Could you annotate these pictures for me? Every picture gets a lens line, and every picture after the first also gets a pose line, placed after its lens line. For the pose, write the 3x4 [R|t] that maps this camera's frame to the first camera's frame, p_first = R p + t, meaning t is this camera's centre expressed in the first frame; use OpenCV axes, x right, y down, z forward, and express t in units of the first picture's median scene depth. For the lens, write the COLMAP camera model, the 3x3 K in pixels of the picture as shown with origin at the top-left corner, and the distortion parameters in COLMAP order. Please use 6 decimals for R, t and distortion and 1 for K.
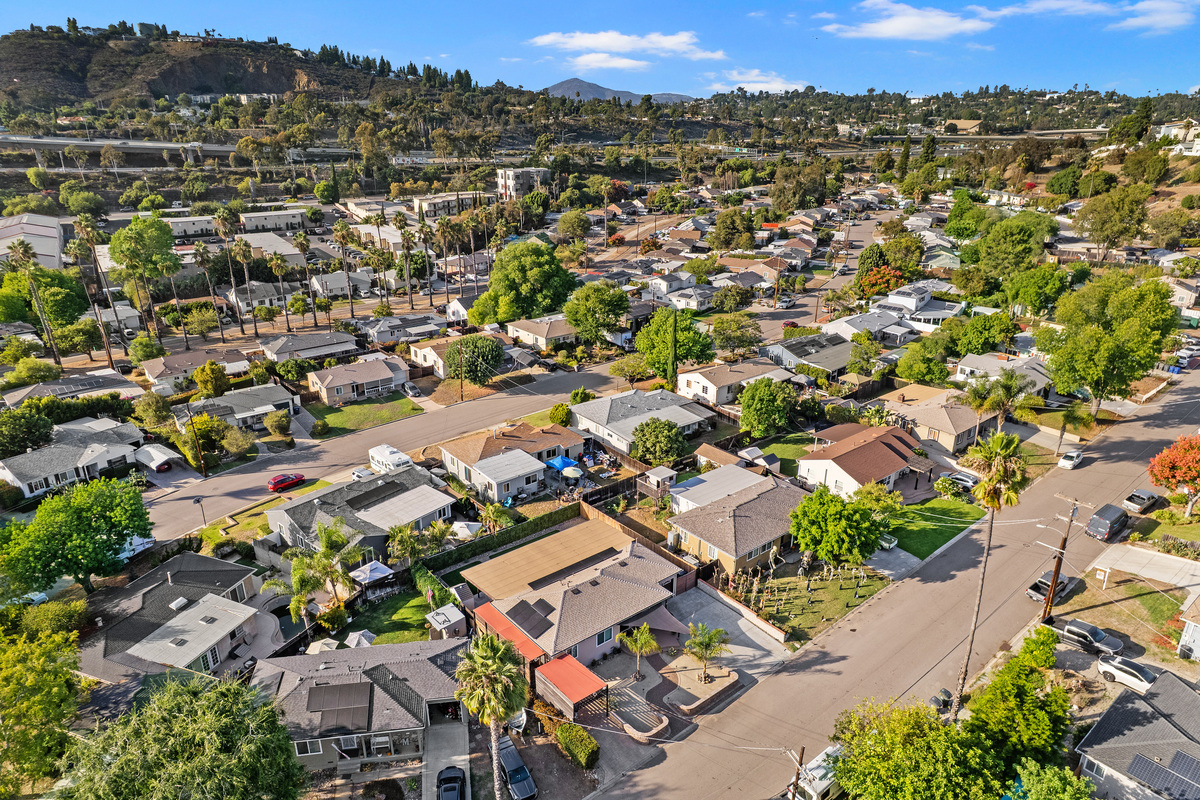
lens RADIAL K [[743.5, 0, 607.9], [0, 743.5, 442.9], [0, 0, 1]] dist [-0.067496, 0.044381]
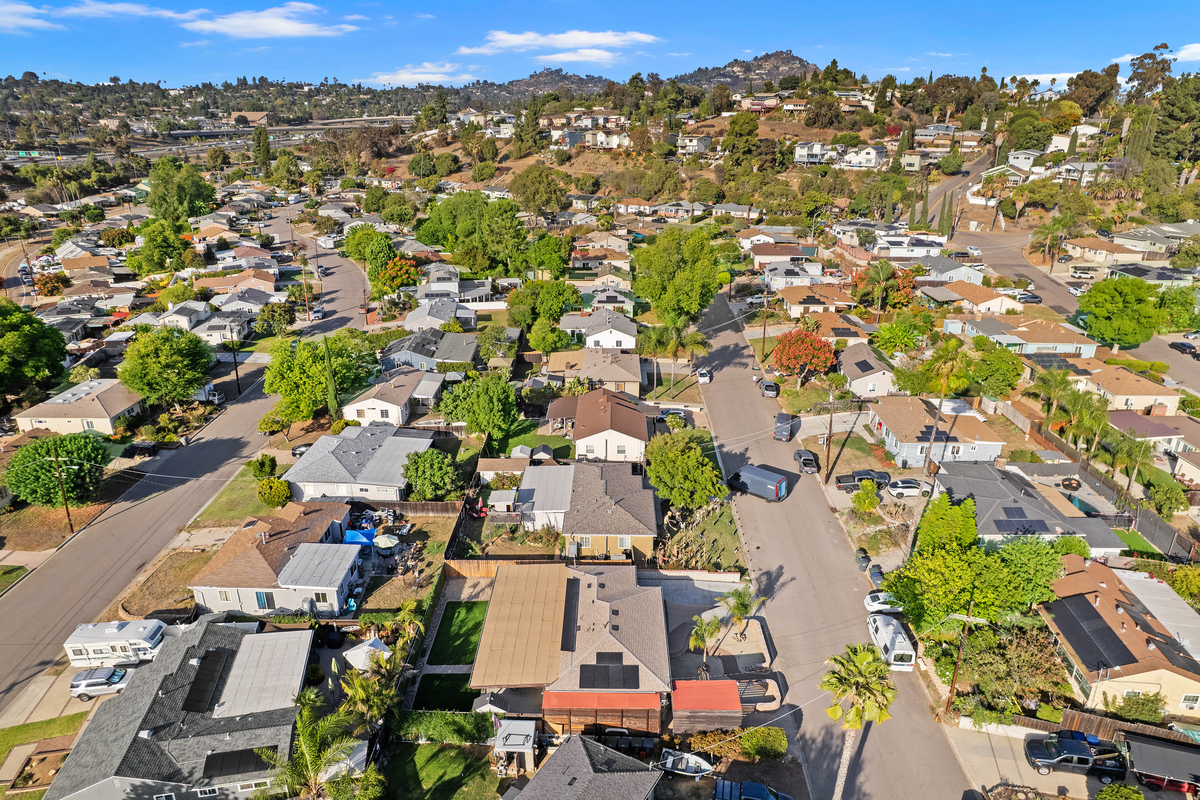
lens RADIAL K [[743.5, 0, 607.9], [0, 743.5, 442.9], [0, 0, 1]] dist [-0.067496, 0.044381]
pose [[0.641656, -0.313521, 0.699987, -0.336435], [0.306549, 0.941406, 0.140647, -0.081028], [-0.703068, 0.124333, 0.700169, 0.176795]]
